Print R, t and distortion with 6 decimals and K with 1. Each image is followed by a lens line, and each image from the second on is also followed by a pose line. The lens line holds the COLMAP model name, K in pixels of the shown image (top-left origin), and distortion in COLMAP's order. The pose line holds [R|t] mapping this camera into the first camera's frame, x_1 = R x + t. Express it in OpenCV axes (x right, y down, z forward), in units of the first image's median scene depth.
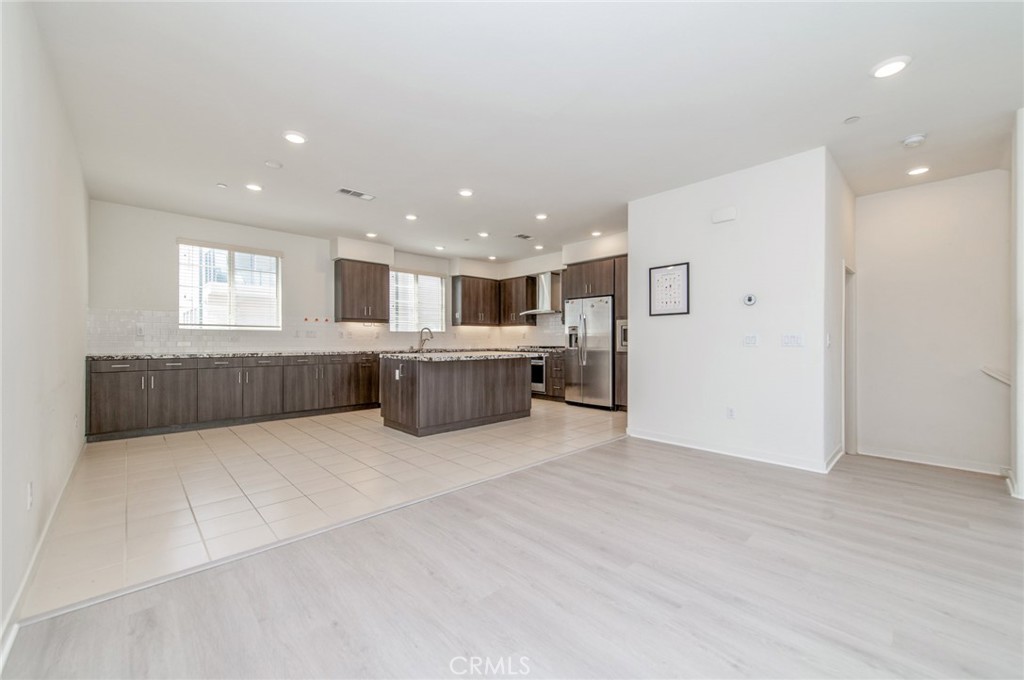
lens RADIAL K [[402.5, 0, 513.5], [0, 402.5, 334.5], [0, 0, 1]] dist [0.023259, -0.006369]
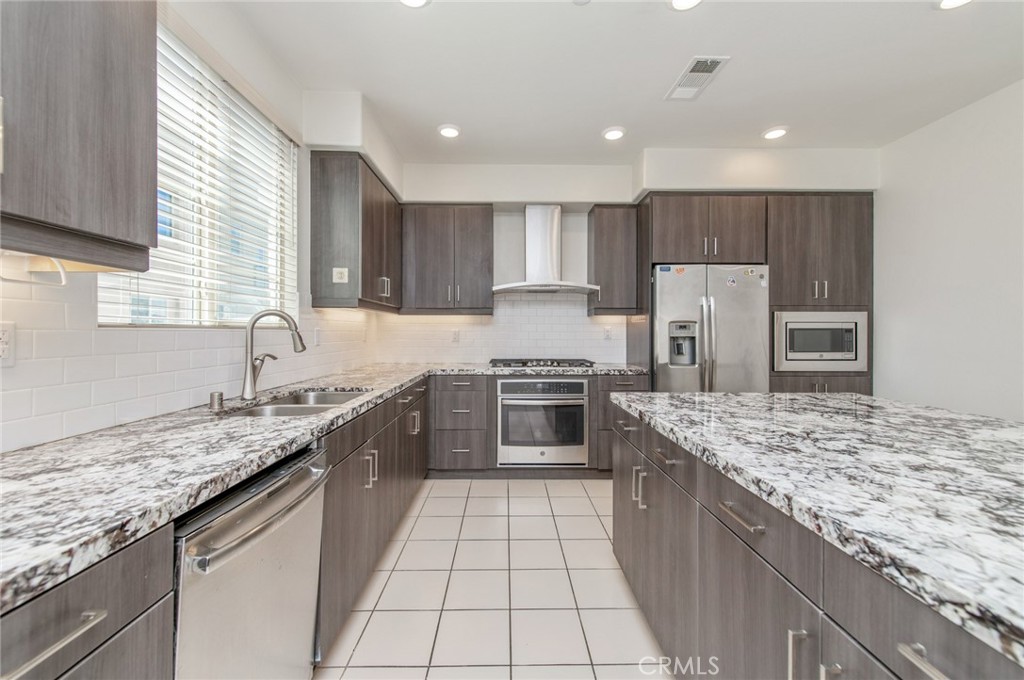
lens RADIAL K [[402.5, 0, 513.5], [0, 402.5, 334.5], [0, 0, 1]] dist [0.023259, -0.006369]
pose [[0.678000, -0.000451, 0.735062, -0.358567], [-0.011626, 0.999868, 0.011337, -0.007559], [-0.734970, -0.016232, 0.677905, 0.861962]]
